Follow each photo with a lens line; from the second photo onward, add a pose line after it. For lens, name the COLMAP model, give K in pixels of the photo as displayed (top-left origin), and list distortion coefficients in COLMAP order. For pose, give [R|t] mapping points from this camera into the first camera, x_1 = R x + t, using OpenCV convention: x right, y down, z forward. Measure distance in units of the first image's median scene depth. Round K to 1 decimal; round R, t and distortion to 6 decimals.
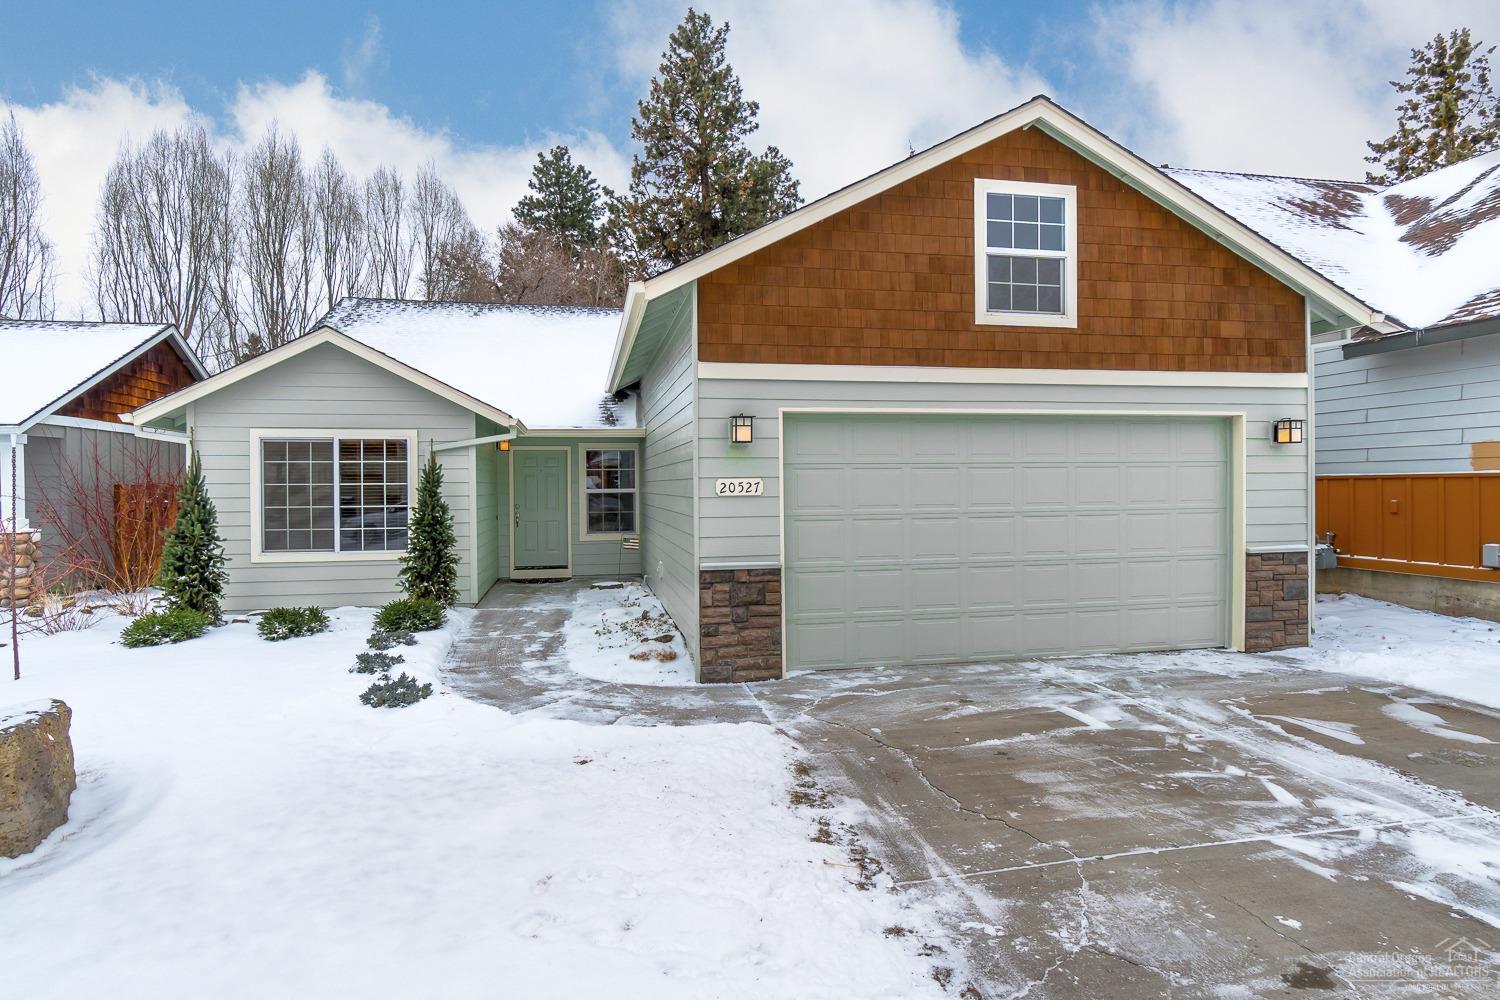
lens RADIAL K [[701.5, 0, 773.3], [0, 701.5, 479.1], [0, 0, 1]] dist [-0.023835, -0.005348]
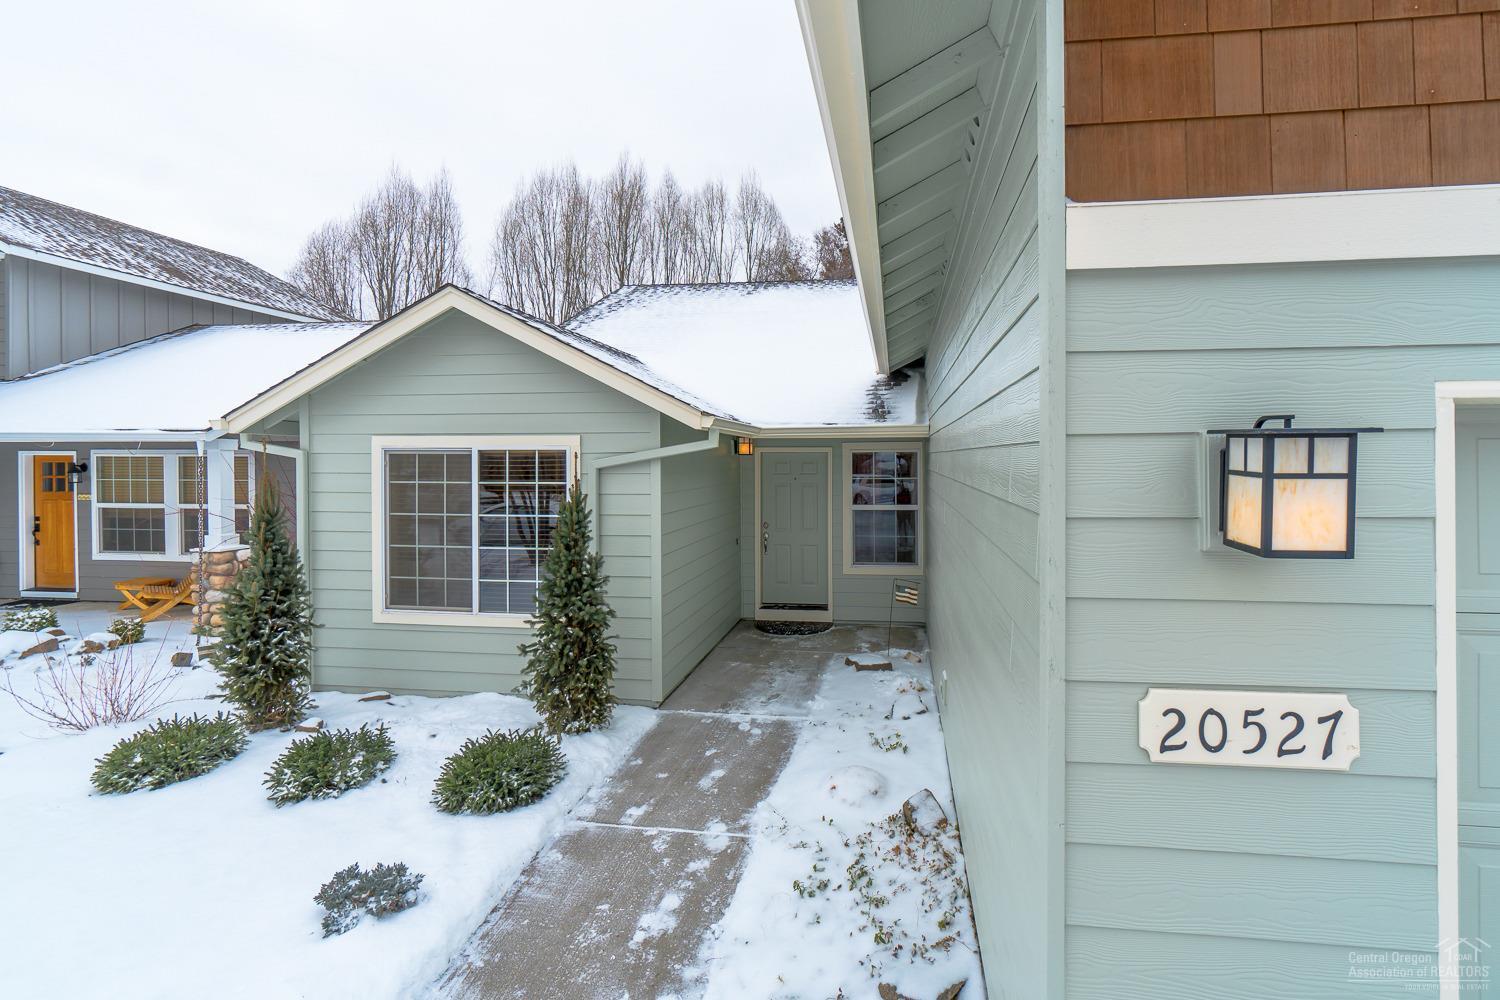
lens RADIAL K [[660.6, 0, 830.2], [0, 660.6, 460.0], [0, 0, 1]] dist [-0.004821, 0.000093]
pose [[0.937660, 0.009234, -0.347430, -0.064646], [-0.009082, 0.999957, 0.002066, -0.048581], [0.347434, 0.001218, 0.937703, 0.469366]]
